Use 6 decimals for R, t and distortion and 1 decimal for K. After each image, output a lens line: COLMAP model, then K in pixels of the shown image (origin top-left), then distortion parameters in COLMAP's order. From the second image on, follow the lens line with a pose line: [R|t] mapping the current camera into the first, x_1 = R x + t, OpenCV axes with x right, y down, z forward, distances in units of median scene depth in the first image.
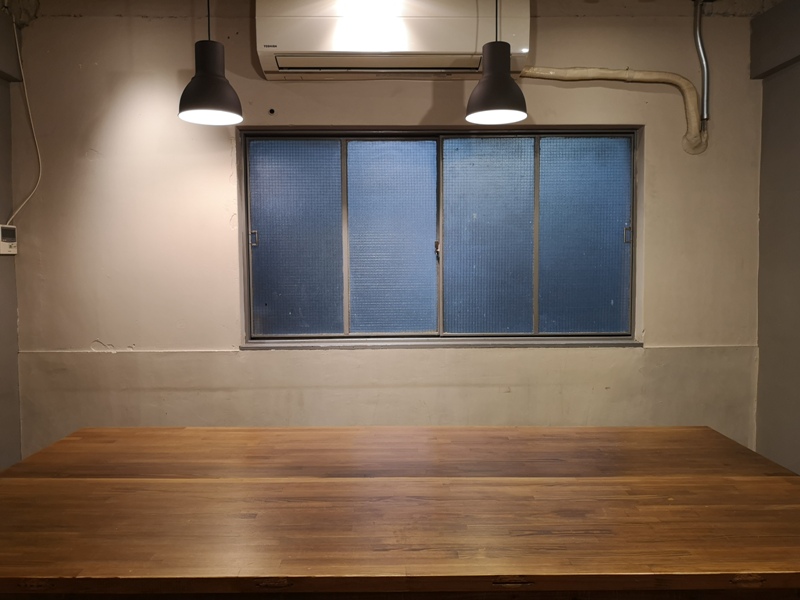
lens RADIAL K [[621.0, 0, 405.6], [0, 621.0, 297.5], [0, 0, 1]] dist [0.035546, -0.062777]
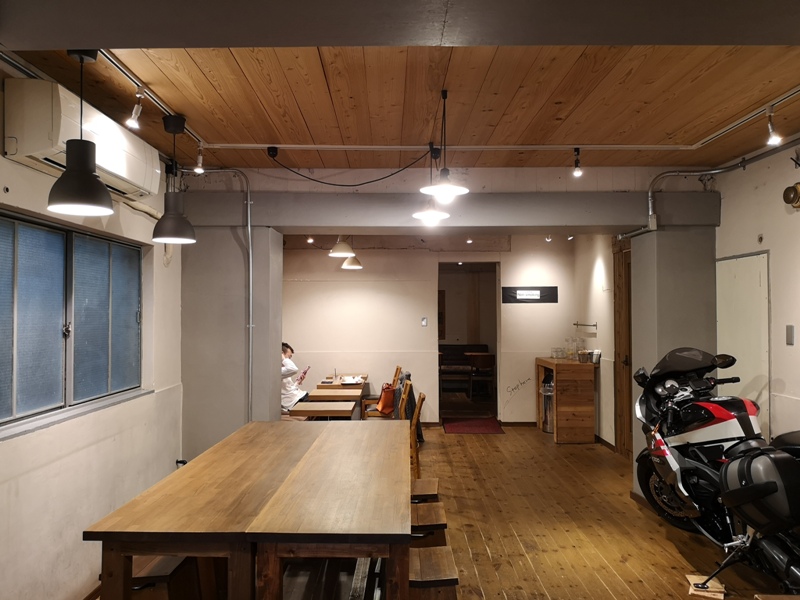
lens RADIAL K [[621.0, 0, 405.6], [0, 621.0, 297.5], [0, 0, 1]] dist [0.035546, -0.062777]
pose [[0.041736, 0.029929, 0.998680, -1.062320], [0.043647, 0.998542, -0.031749, -0.071087], [-0.998175, 0.044915, 0.040368, 0.333211]]
